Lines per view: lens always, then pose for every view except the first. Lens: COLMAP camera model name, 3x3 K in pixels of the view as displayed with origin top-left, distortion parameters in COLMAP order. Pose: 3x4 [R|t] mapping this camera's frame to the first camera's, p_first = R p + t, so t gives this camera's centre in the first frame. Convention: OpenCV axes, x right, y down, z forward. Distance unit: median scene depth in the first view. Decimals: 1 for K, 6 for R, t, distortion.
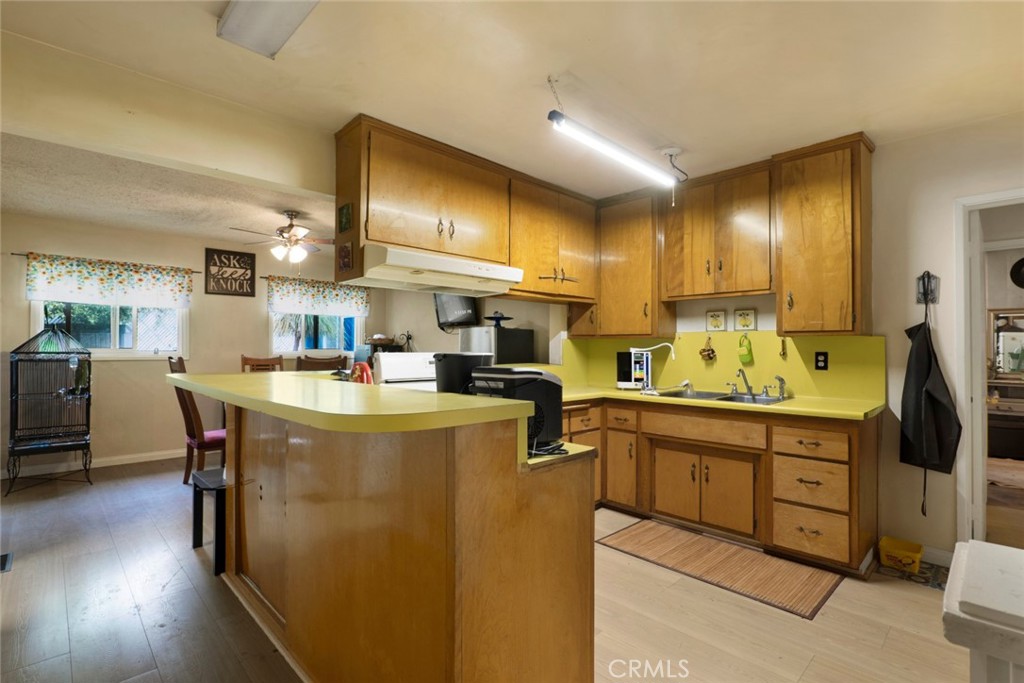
lens RADIAL K [[492.6, 0, 510.8], [0, 492.6, 343.5], [0, 0, 1]] dist [-0.016060, 0.003049]
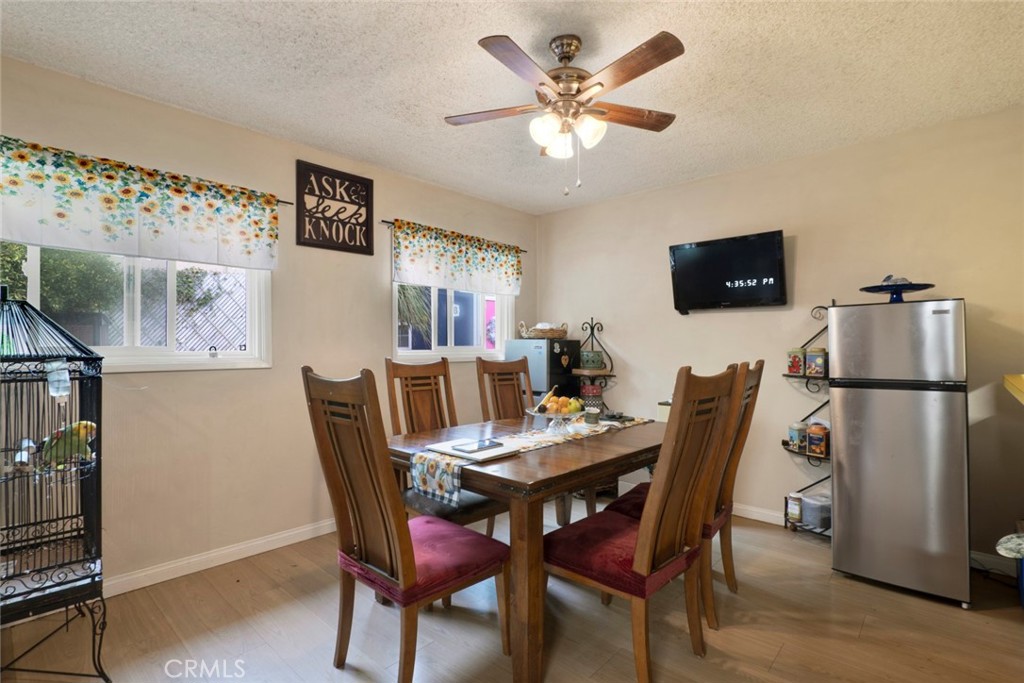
lens RADIAL K [[492.6, 0, 511.4], [0, 492.6, 343.5], [0, 0, 1]] dist [-0.016060, 0.003049]
pose [[0.997890, -0.002306, 0.064883, -0.436239], [0.001735, 0.999959, 0.008862, 0.003065], [-0.064901, -0.008731, 0.997854, 0.456814]]
